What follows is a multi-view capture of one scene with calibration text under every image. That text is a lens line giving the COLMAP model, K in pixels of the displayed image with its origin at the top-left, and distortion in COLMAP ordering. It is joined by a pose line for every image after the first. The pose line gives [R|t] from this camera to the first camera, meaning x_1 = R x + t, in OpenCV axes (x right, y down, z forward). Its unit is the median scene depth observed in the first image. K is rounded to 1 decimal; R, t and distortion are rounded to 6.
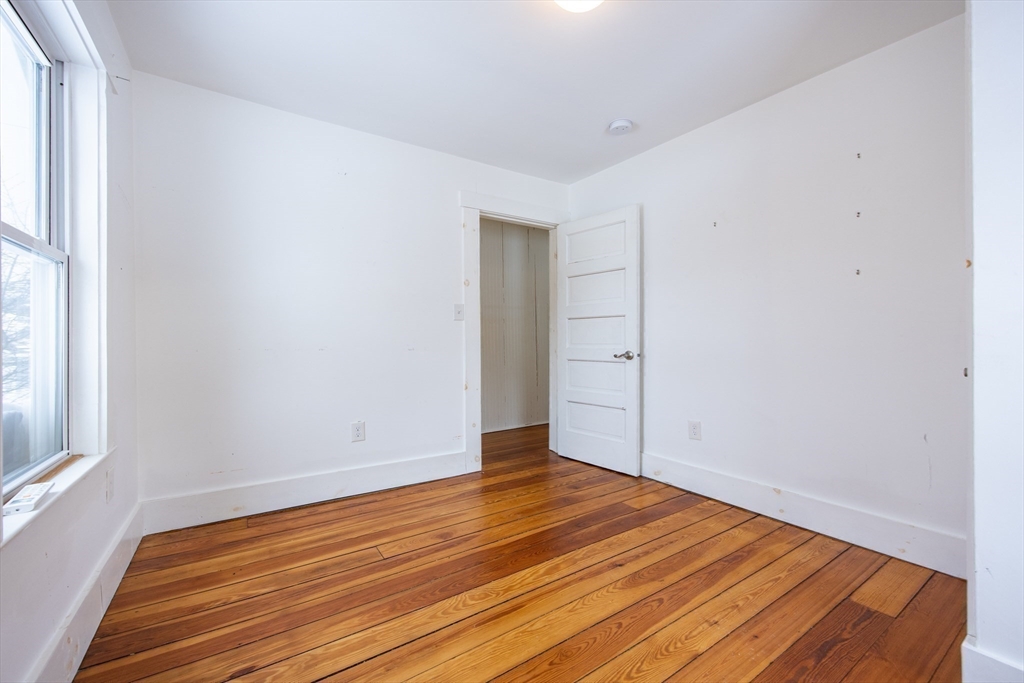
lens RADIAL K [[419.2, 0, 512.2], [0, 419.2, 340.1], [0, 0, 1]] dist [0.000641, 0.000015]
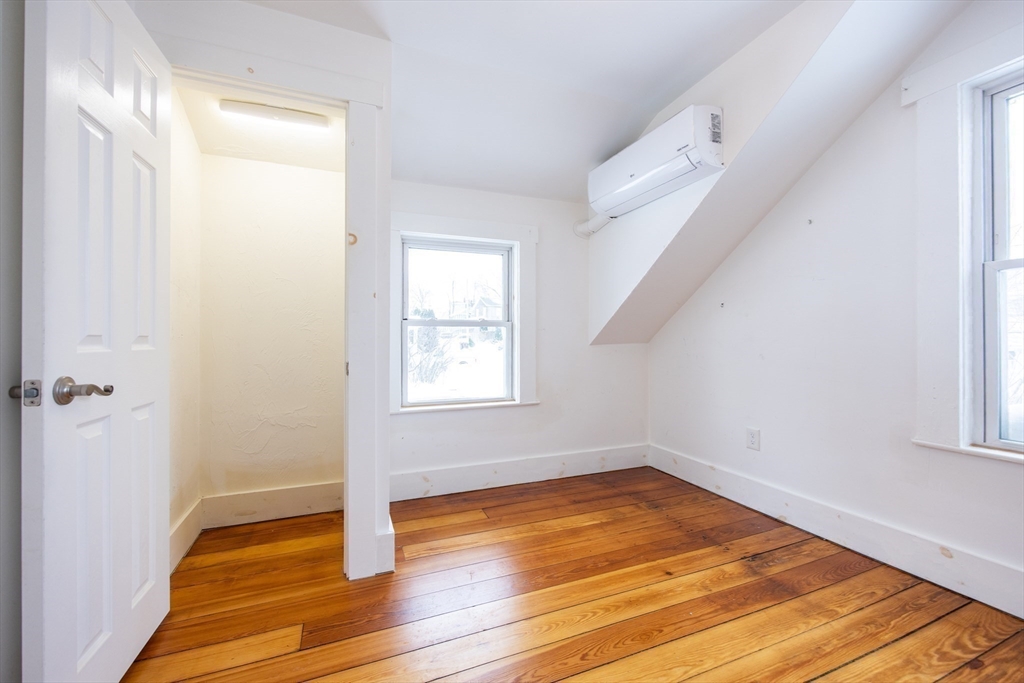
lens RADIAL K [[419.2, 0, 511.3], [0, 419.2, 339.4], [0, 0, 1]] dist [0.000641, 0.000015]
pose [[-0.977021, 0.010123, 0.212902, 0.224625], [0.010003, 0.999949, -0.001644, -0.014919], [-0.212908, 0.000524, -0.977072, 2.068240]]
